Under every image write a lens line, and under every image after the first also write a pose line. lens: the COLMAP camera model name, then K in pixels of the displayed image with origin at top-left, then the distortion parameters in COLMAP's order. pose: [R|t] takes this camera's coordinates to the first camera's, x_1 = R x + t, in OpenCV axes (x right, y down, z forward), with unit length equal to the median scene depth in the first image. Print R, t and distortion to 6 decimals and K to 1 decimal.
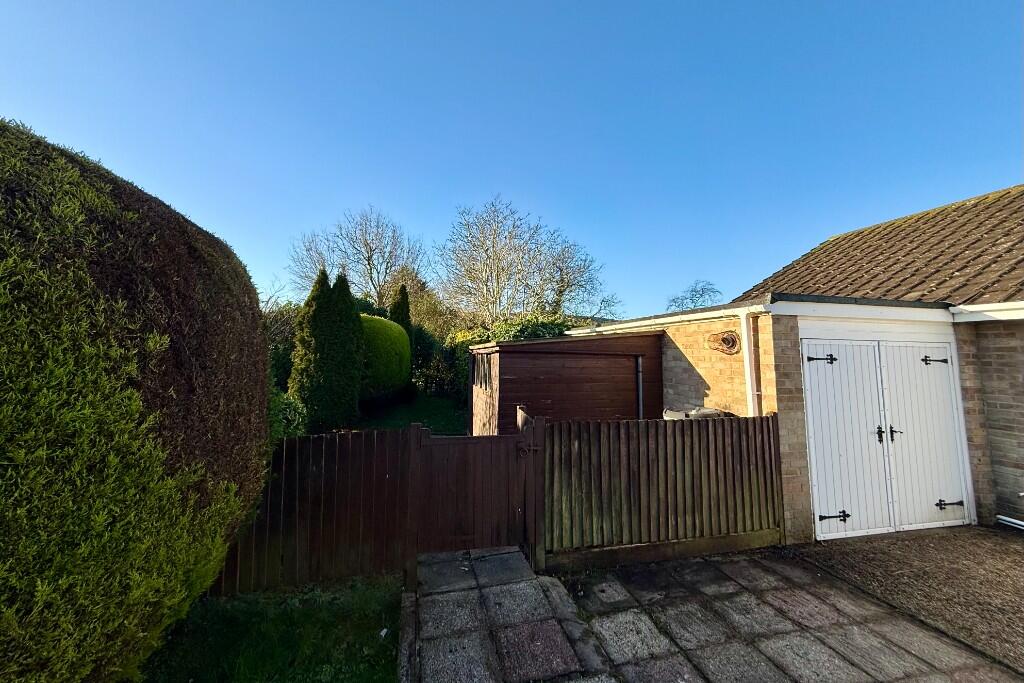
lens RADIAL K [[410.8, 0, 515.0], [0, 410.8, 308.7], [0, 0, 1]] dist [-0.000717, -0.000146]
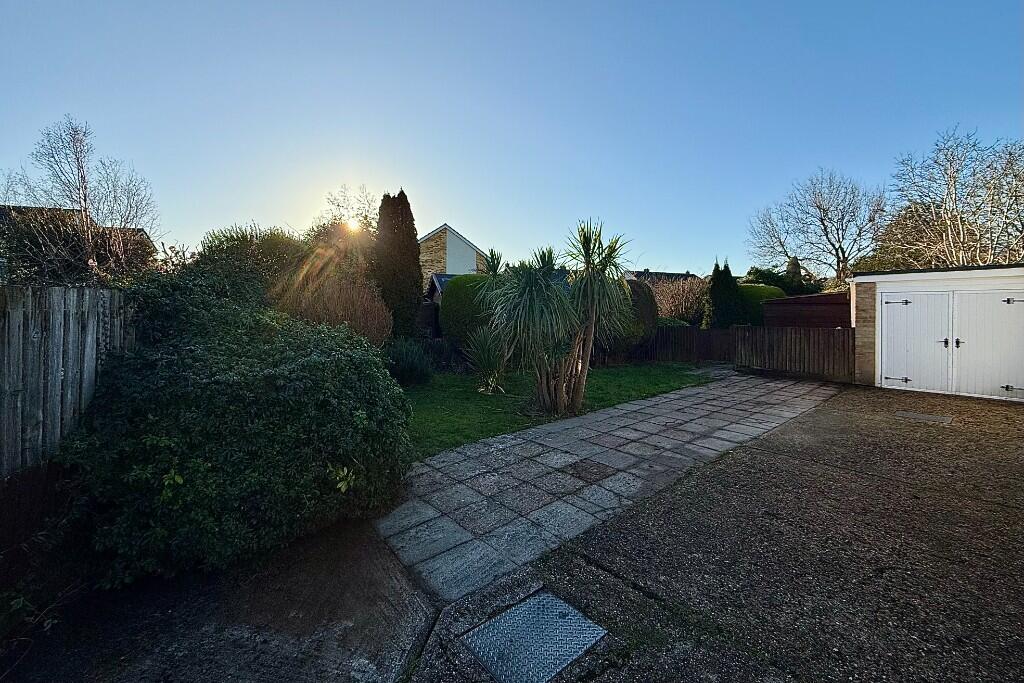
lens RADIAL K [[410.8, 0, 508.6], [0, 410.8, 313.0], [0, 0, 1]] dist [-0.000717, -0.000146]
pose [[0.445398, -0.007267, -0.895303, 1.053862], [0.105939, 0.993370, 0.044639, -0.070468], [0.889043, -0.114729, 0.443215, -0.958509]]
